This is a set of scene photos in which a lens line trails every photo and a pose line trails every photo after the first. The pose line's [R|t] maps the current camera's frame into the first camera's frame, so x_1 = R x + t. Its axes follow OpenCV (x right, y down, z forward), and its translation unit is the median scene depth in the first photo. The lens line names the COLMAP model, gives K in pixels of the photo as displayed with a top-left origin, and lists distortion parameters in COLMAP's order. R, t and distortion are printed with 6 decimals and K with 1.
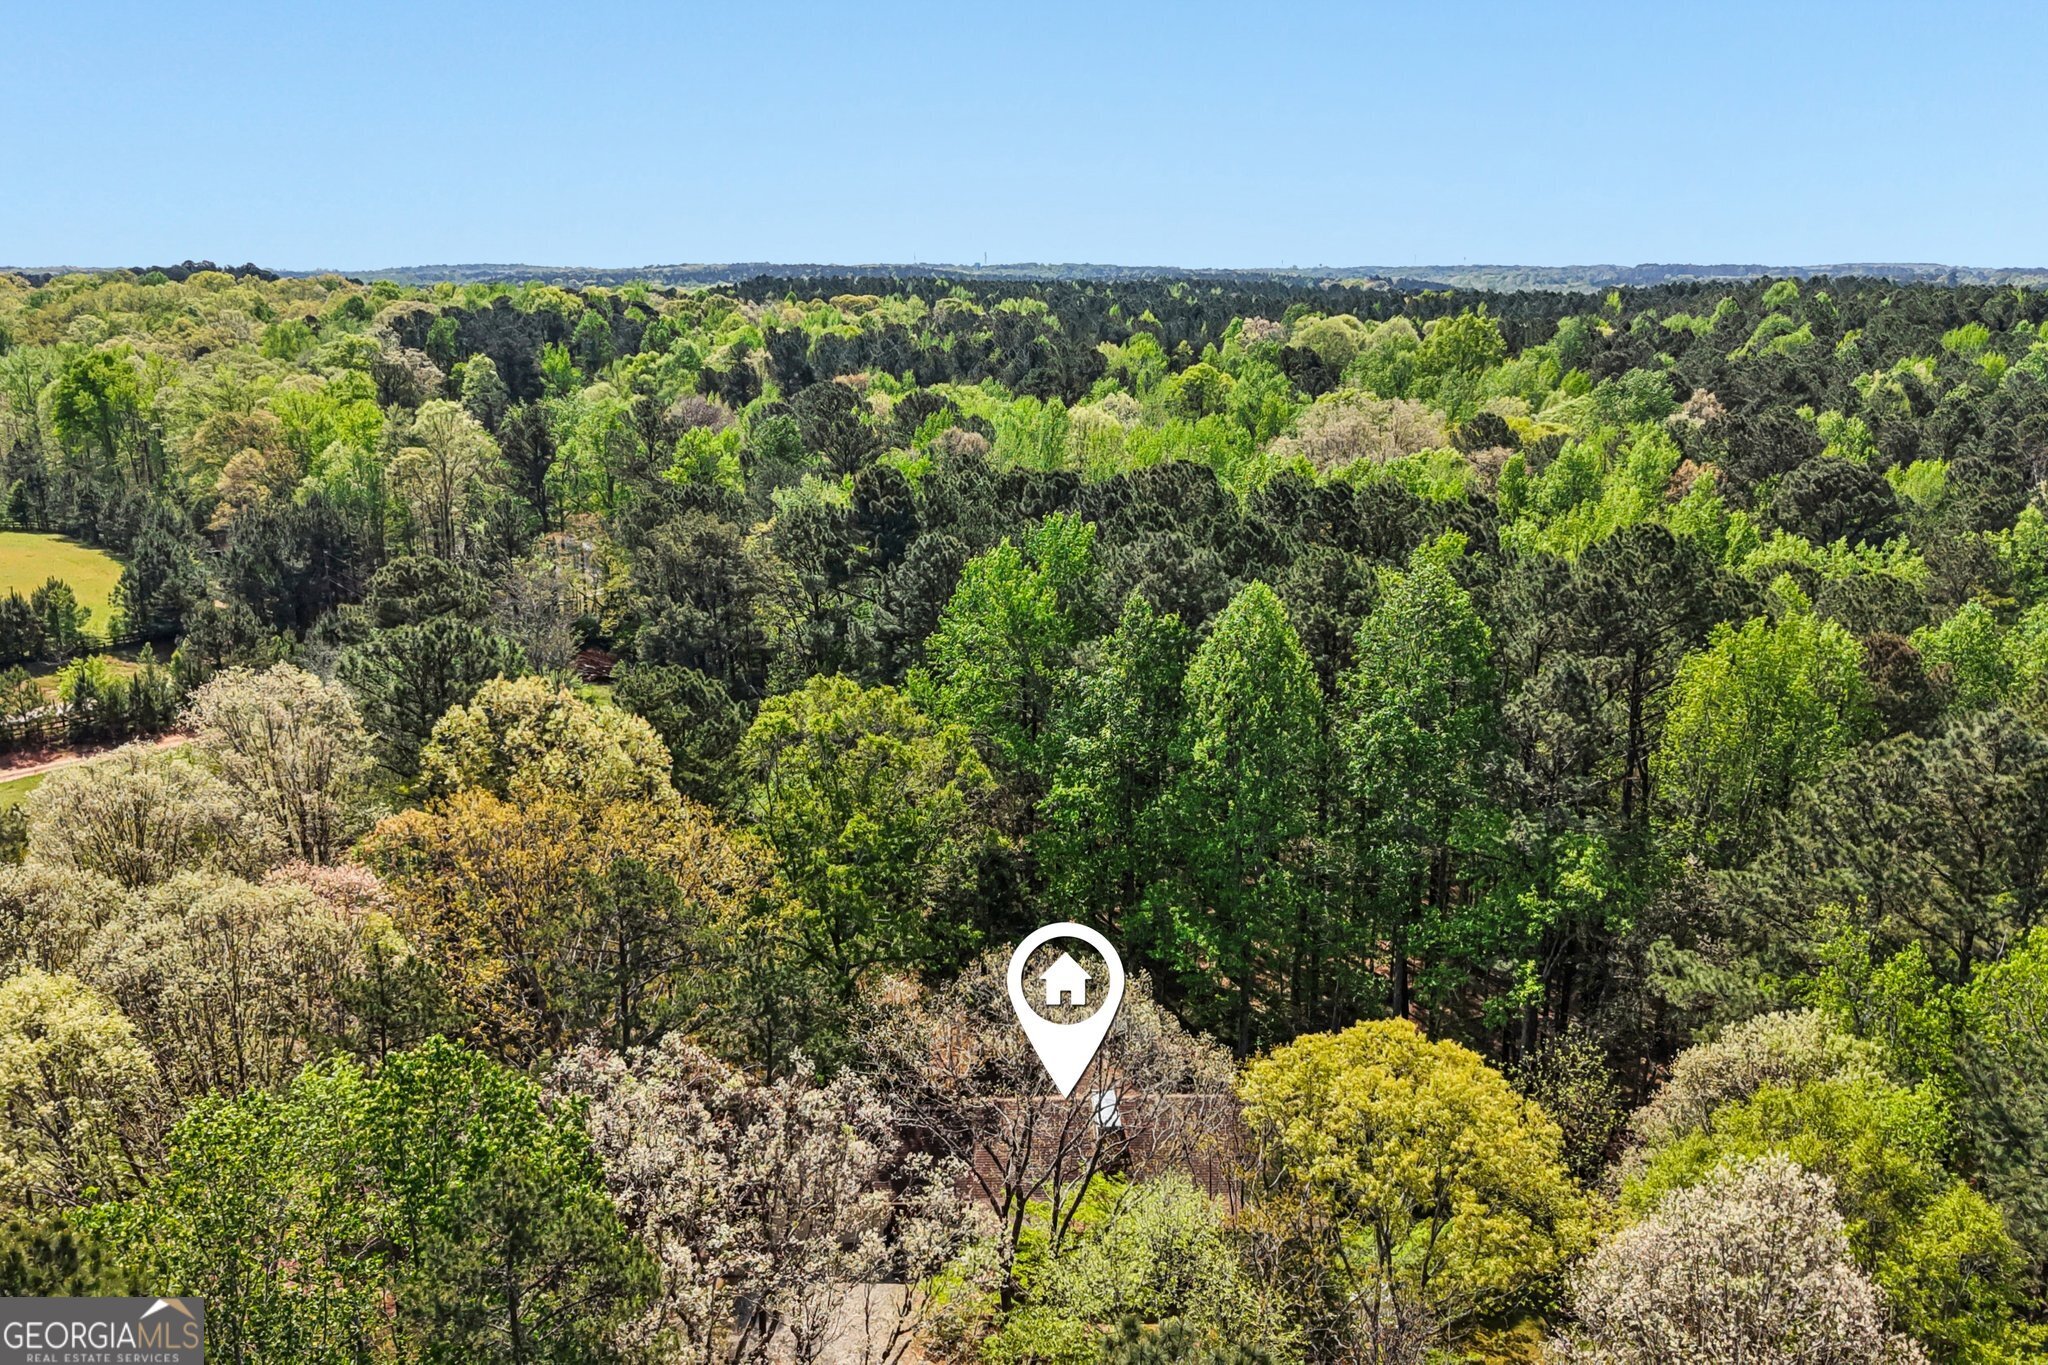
lens RADIAL K [[1606.0, 0, 1020.7], [0, 1606.0, 674.8], [0, 0, 1]] dist [0.148378, -0.348164]
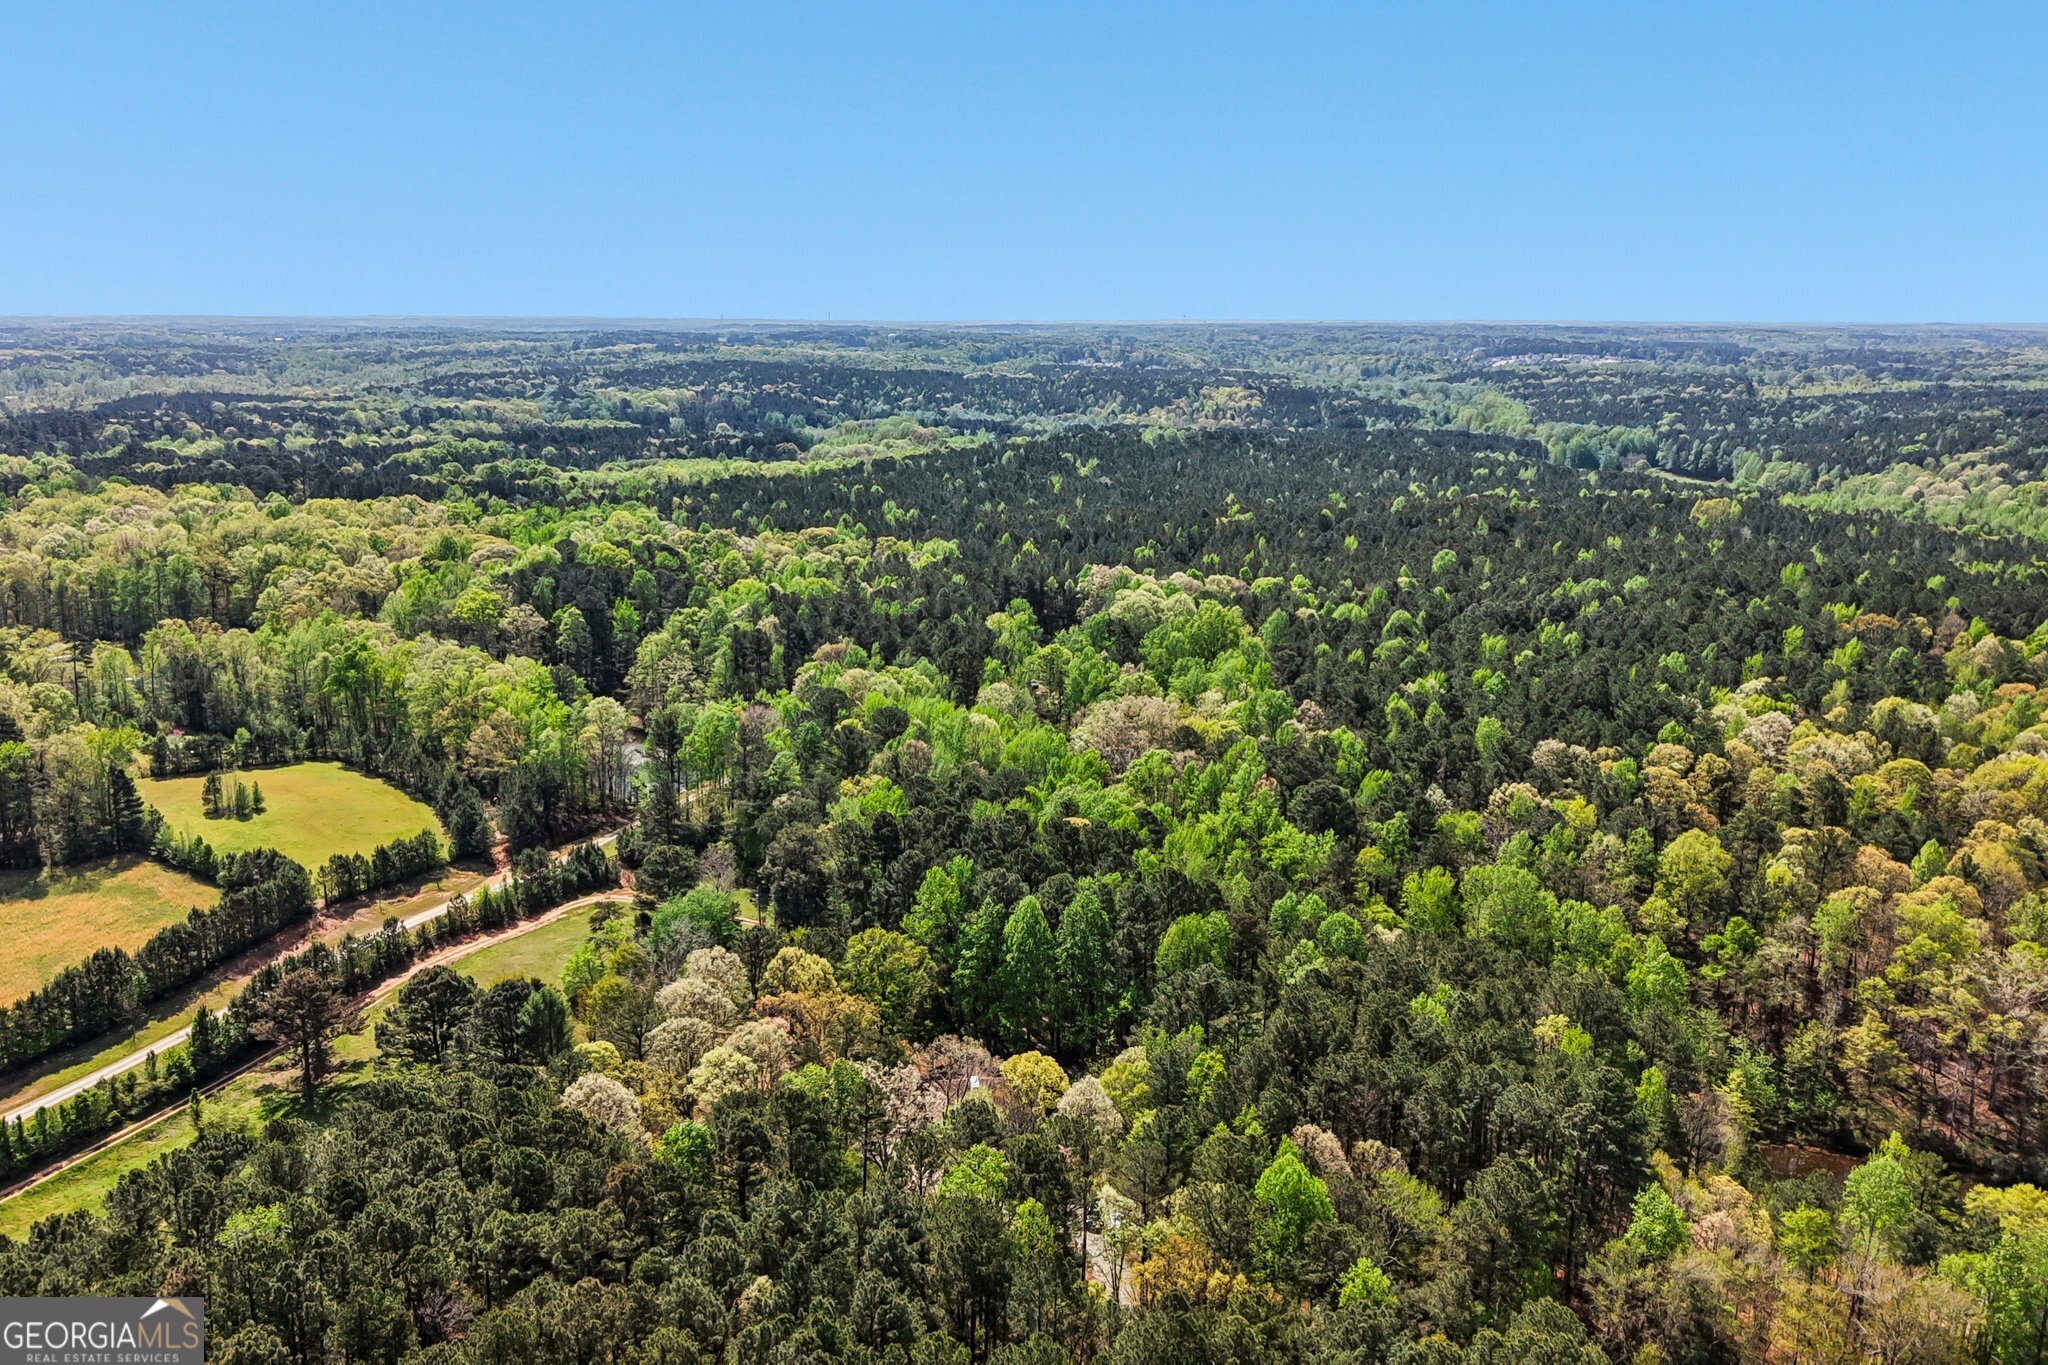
lens RADIAL K [[1606.0, 0, 1020.7], [0, 1606.0, 674.8], [0, 0, 1]] dist [0.148378, -0.348164]
pose [[0.998534, -0.006260, 0.053767, -0.017890], [0.007396, 0.999753, -0.020955, -0.368226], [-0.053622, 0.021322, 0.998334, -1.752869]]
